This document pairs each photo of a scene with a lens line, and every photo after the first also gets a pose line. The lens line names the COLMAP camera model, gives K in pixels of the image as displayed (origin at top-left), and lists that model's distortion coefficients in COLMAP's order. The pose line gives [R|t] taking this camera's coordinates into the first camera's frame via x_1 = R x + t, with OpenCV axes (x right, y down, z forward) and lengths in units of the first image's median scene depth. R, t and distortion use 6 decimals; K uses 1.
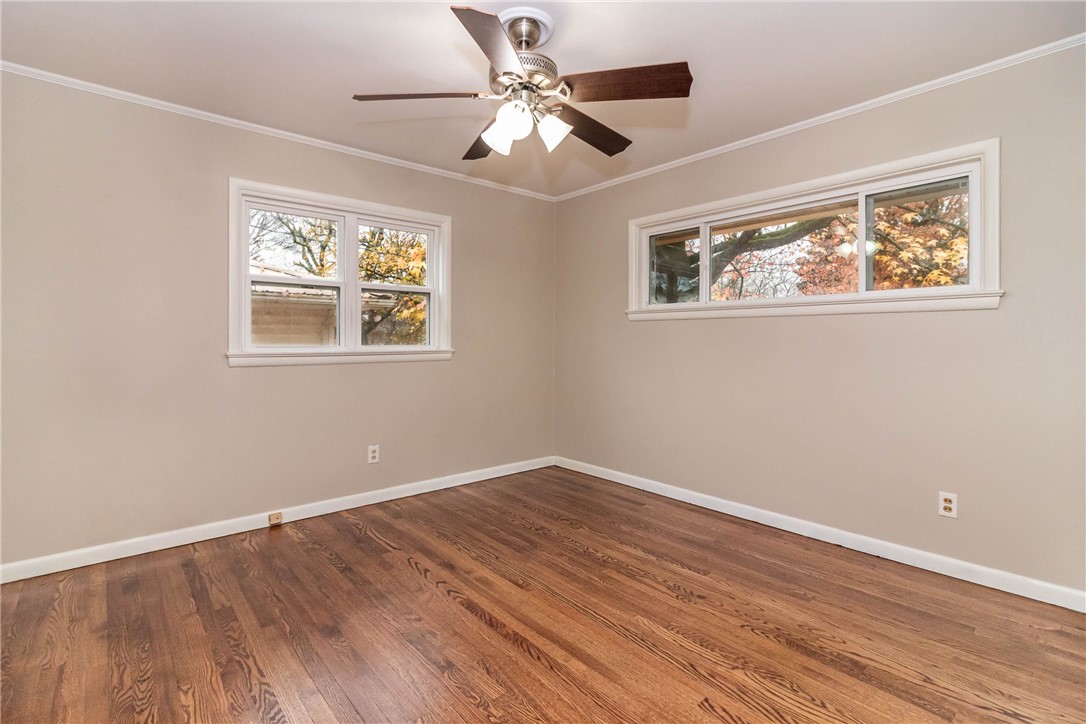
lens RADIAL K [[519.8, 0, 559.2], [0, 519.8, 355.2], [0, 0, 1]] dist [0.001005, 0.000616]
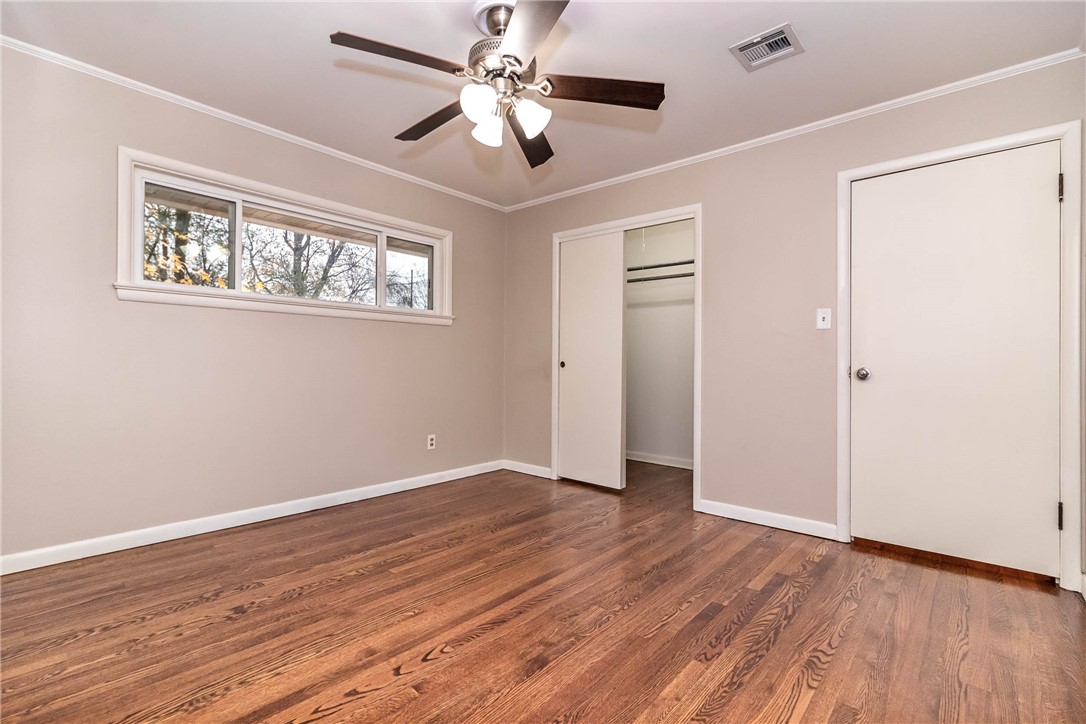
lens RADIAL K [[519.8, 0, 559.2], [0, 519.8, 355.2], [0, 0, 1]] dist [0.001005, 0.000616]
pose [[-0.170853, 0.010598, 0.985239, -0.871756], [0.026549, 0.999629, -0.006149, 0.048840], [-0.984939, 0.025106, -0.171071, 0.866087]]
